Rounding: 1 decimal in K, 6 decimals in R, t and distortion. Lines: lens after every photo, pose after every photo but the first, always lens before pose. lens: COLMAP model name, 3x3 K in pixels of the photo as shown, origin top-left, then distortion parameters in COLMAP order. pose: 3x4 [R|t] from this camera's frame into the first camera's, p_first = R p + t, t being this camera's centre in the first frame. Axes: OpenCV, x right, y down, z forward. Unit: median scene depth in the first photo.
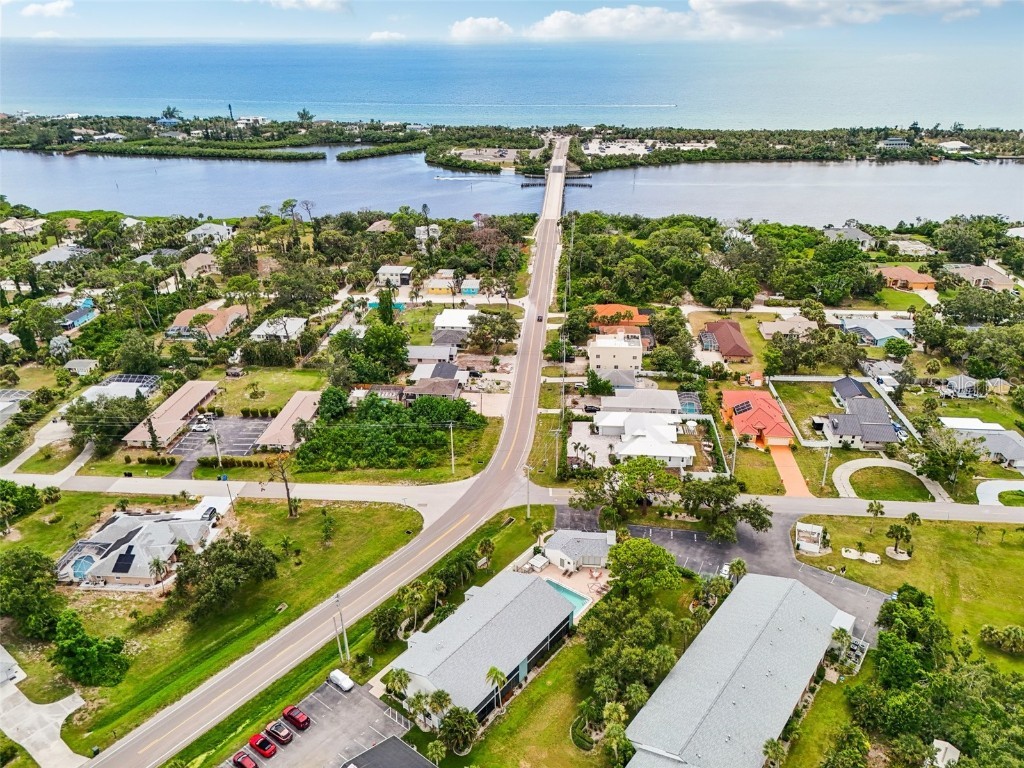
lens RADIAL K [[750.0, 0, 512.0], [0, 750.0, 384.0], [0, 0, 1]] dist [0.078489, -0.076117]
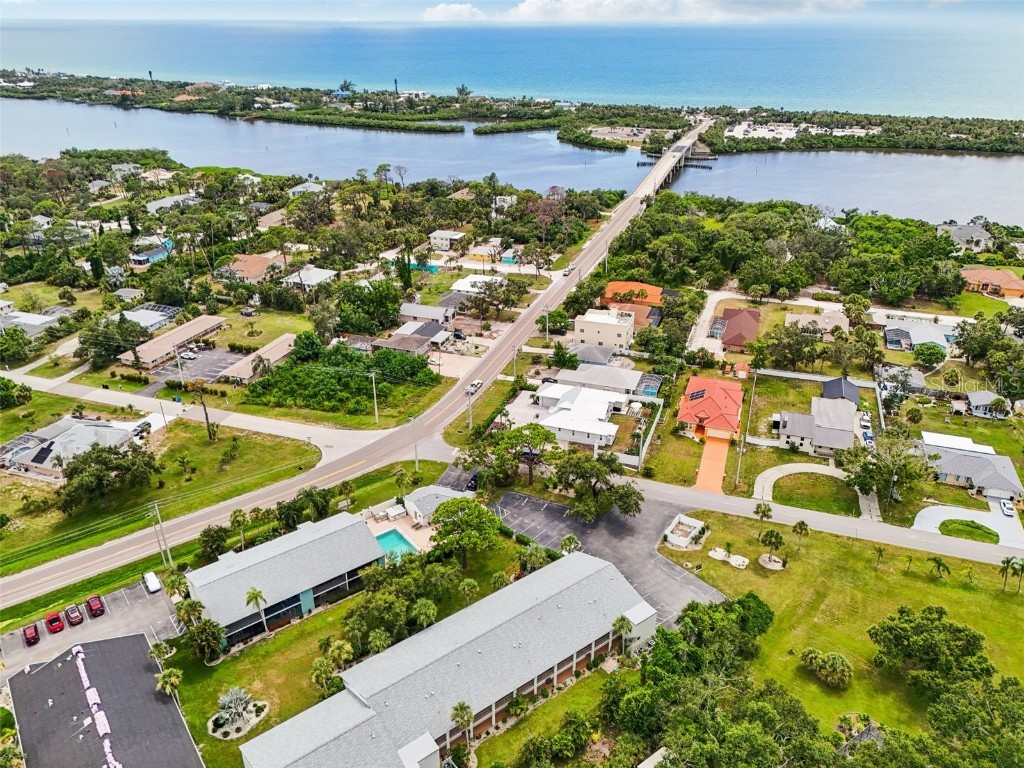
lens RADIAL K [[753.0, 0, 512.0], [0, 753.0, 384.0], [0, 0, 1]] dist [0.083201, -0.082061]
pose [[0.967650, 0.113303, -0.225425, 0.258624], [-0.109618, 0.993555, 0.028838, 0.013888], [0.227239, -0.003194, 0.973834, 0.035213]]
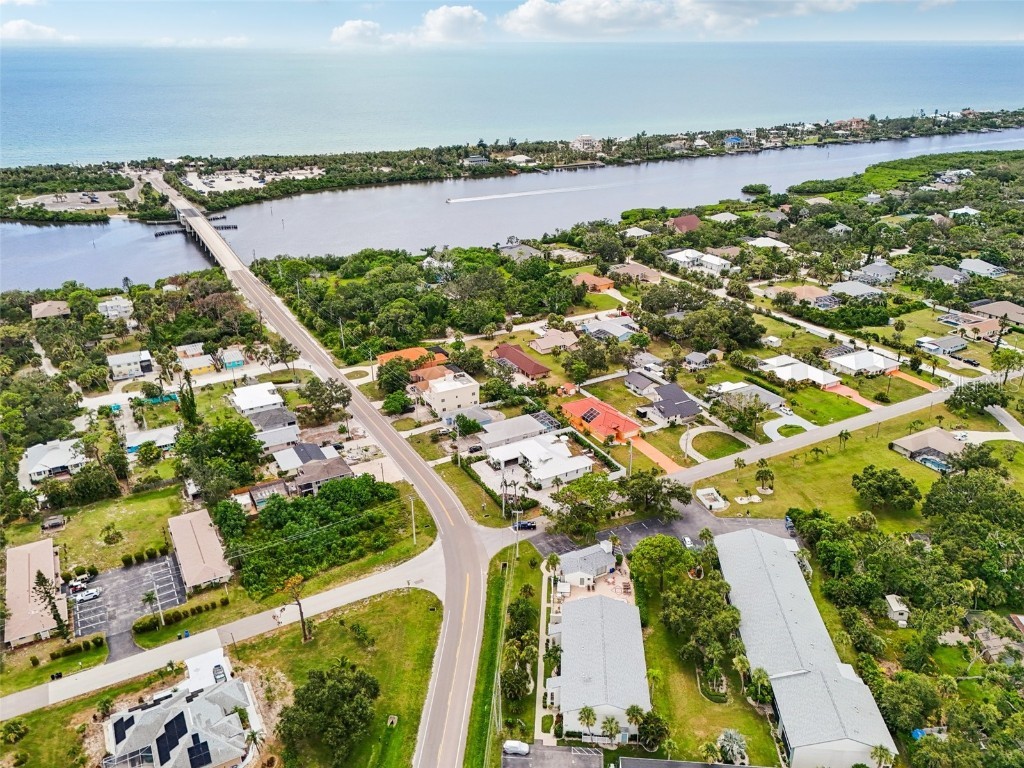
lens RADIAL K [[777.7, 0, 512.0], [0, 777.7, 384.0], [0, 0, 1]] dist [0.080088, -0.076981]
pose [[0.828134, -0.218426, 0.516221, -0.375853], [0.228628, 0.972487, 0.044713, -0.088453], [-0.511785, 0.080994, 0.855287, 0.002505]]
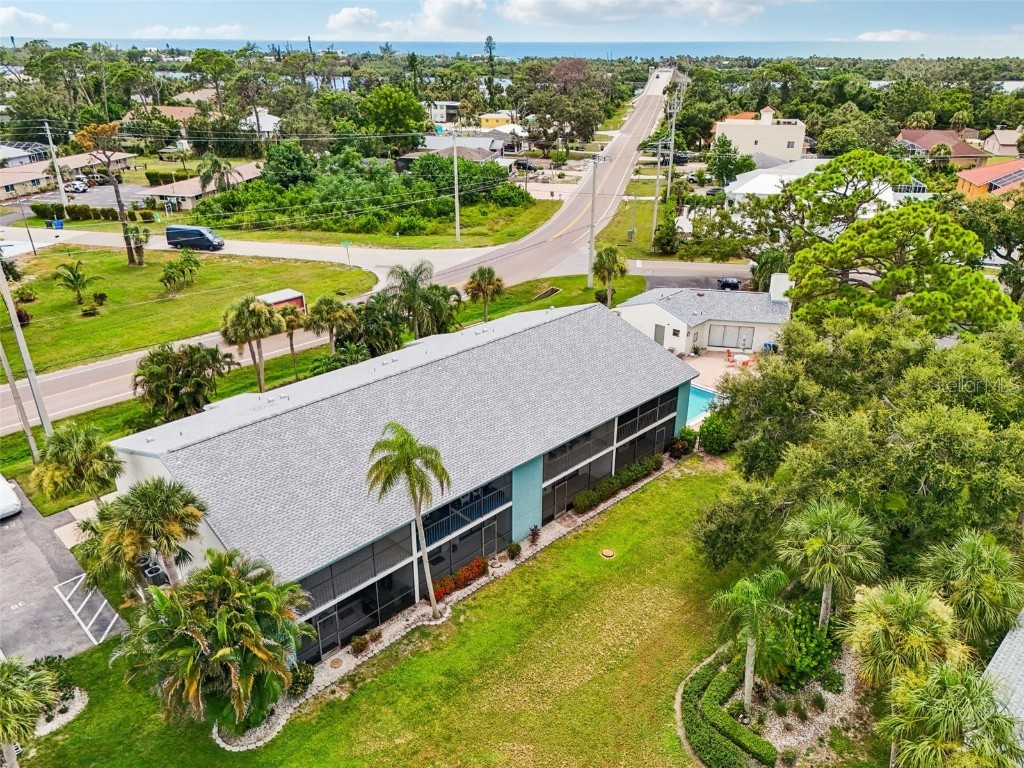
lens RADIAL K [[753.0, 0, 512.0], [0, 753.0, 384.0], [0, 0, 1]] dist [0.083201, -0.082061]
pose [[0.991951, 0.061245, -0.110827, 0.021759], [-0.062226, 0.998047, -0.005414, 0.177701], [0.110279, 0.012267, 0.993825, 0.370329]]
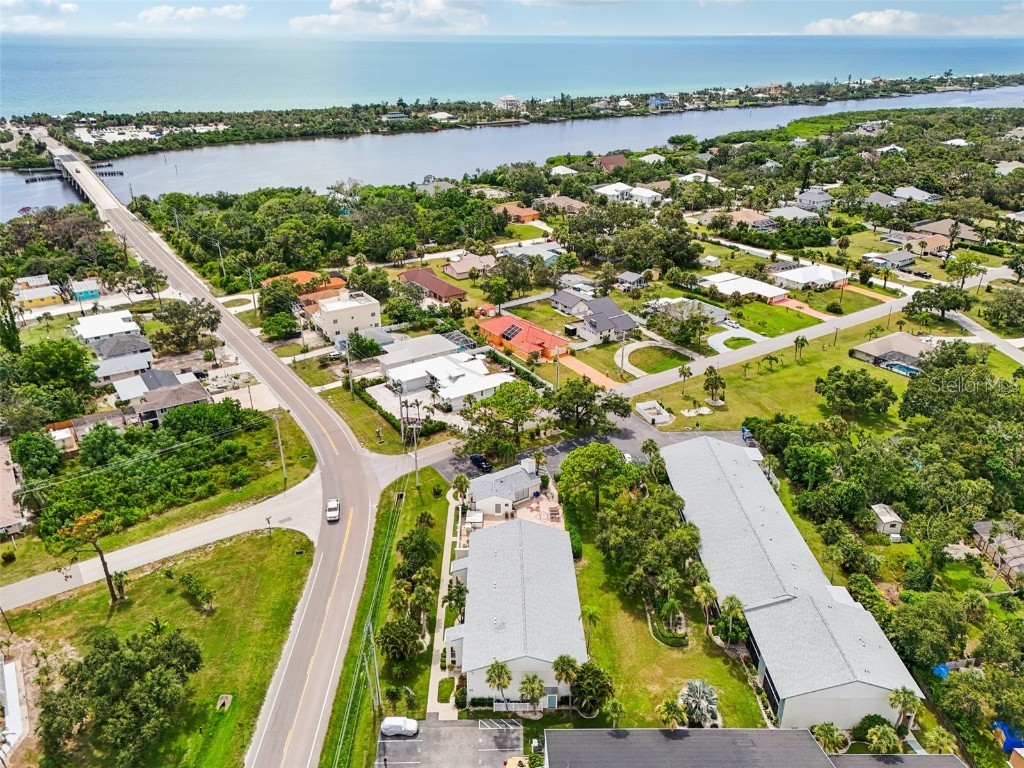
lens RADIAL K [[753.0, 0, 512.0], [0, 753.0, 384.0], [0, 0, 1]] dist [0.083201, -0.082061]
pose [[0.776227, -0.253933, 0.577052, -0.265288], [0.254296, 0.963645, 0.081985, 0.014667], [-0.576892, 0.083103, 0.812582, 0.156184]]
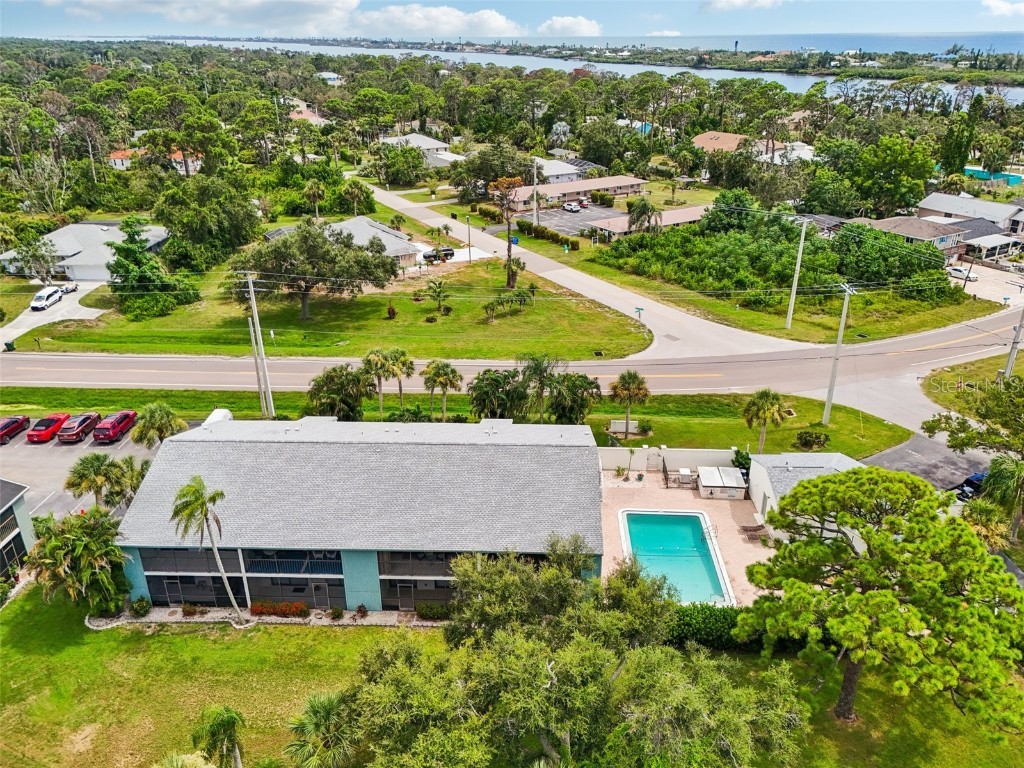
lens RADIAL K [[761.5, 0, 512.0], [0, 761.5, 384.0], [0, 0, 1]] dist [0.079841, -0.078064]
pose [[0.580992, 0.340961, -0.739049, 0.165013], [-0.341444, 0.926363, 0.158958, 0.107471], [0.738826, 0.159990, 0.654629, 0.426392]]
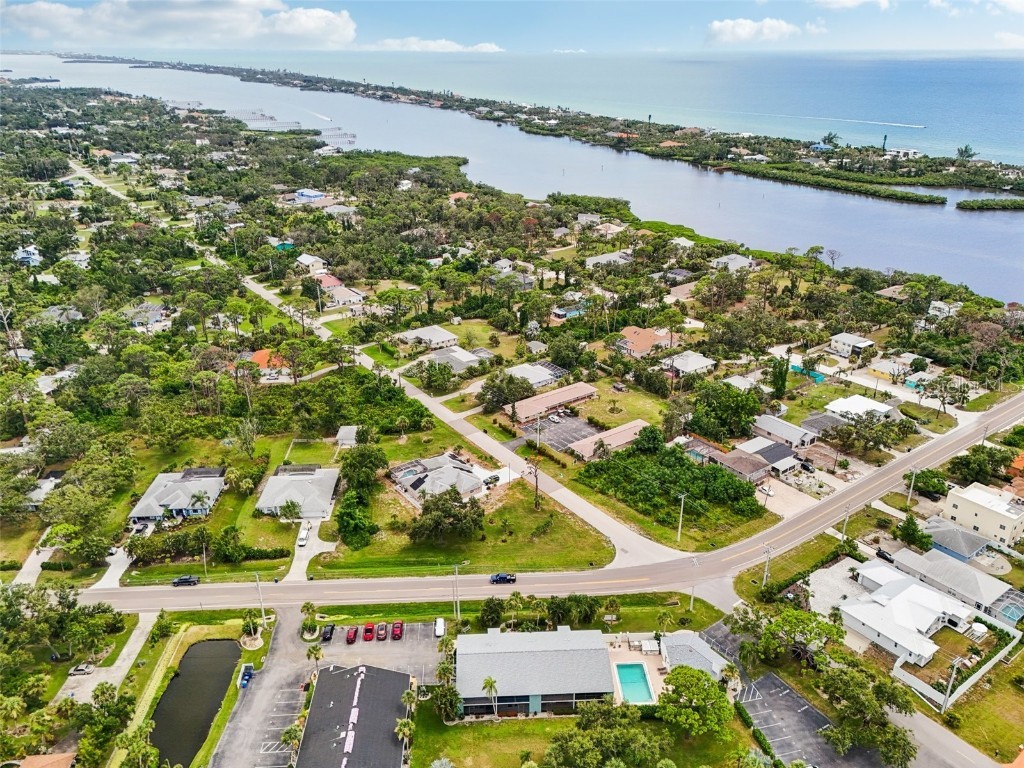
lens RADIAL K [[753.0, 0, 512.0], [0, 753.0, 384.0], [0, 0, 1]] dist [0.083201, -0.082061]
pose [[0.655209, 0.310704, -0.688596, 0.341093], [-0.321081, 0.939615, 0.118453, -0.108332], [0.683818, 0.143484, 0.715405, 0.046625]]
